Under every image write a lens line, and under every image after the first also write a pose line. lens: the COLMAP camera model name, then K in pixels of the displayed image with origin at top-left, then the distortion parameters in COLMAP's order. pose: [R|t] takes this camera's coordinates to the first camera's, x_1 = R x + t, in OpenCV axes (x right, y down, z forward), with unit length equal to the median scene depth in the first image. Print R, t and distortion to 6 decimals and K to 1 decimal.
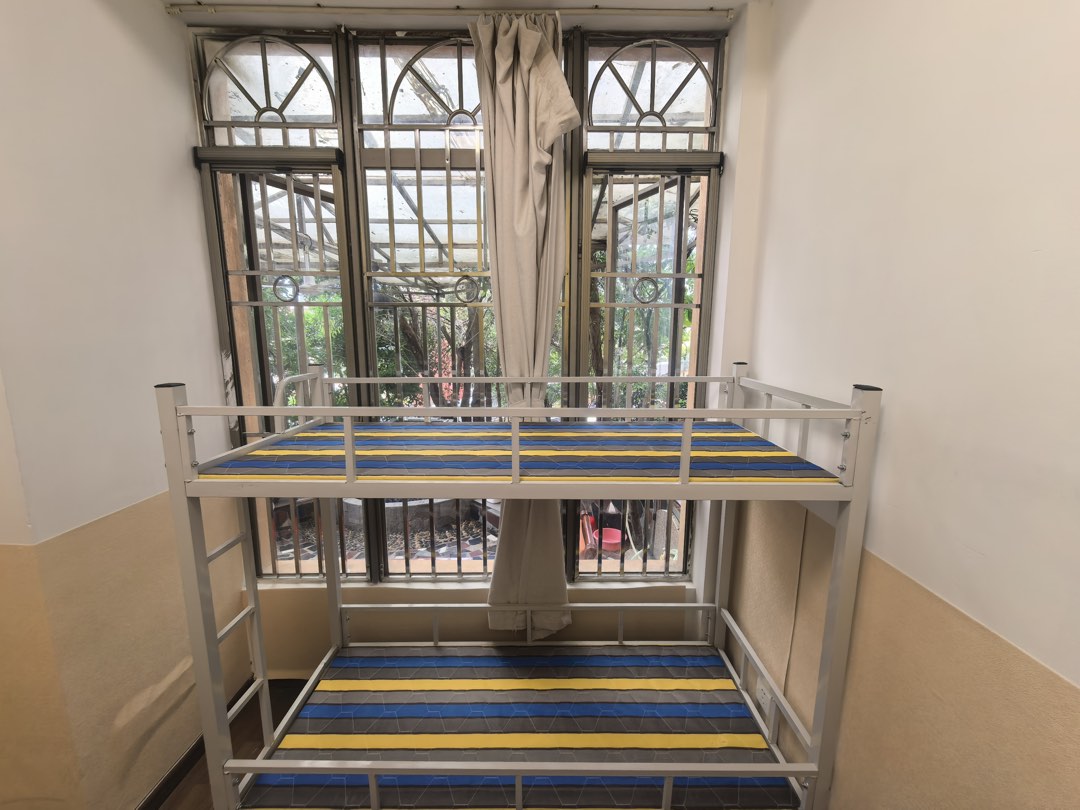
lens RADIAL K [[437.9, 0, 540.0], [0, 437.9, 405.0], [0, 0, 1]] dist [0.010211, -0.000361]
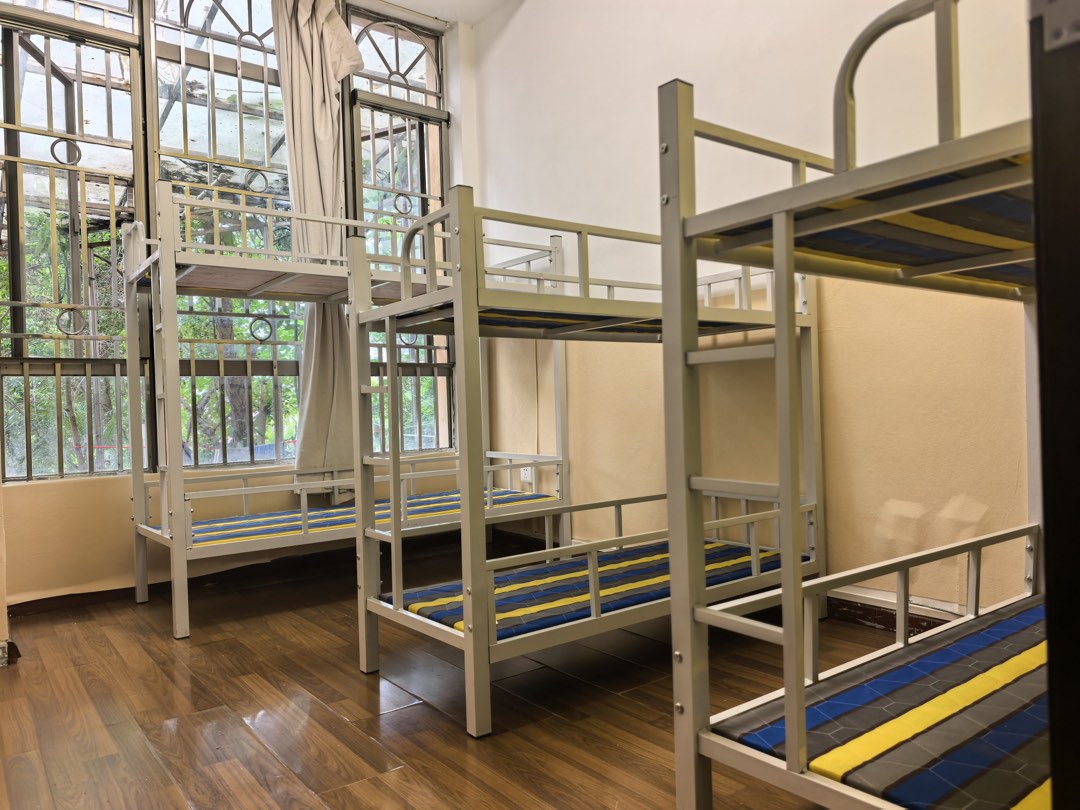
lens RADIAL K [[798.9, 0, 540.0], [0, 798.9, 405.0], [0, 0, 1]] dist [0.046862, -0.000029]
pose [[0.789159, -0.033924, 0.613251, -0.936762], [0.134537, 0.983772, -0.118708, 0.671414], [-0.599272, 0.176185, 0.780917, -0.985235]]
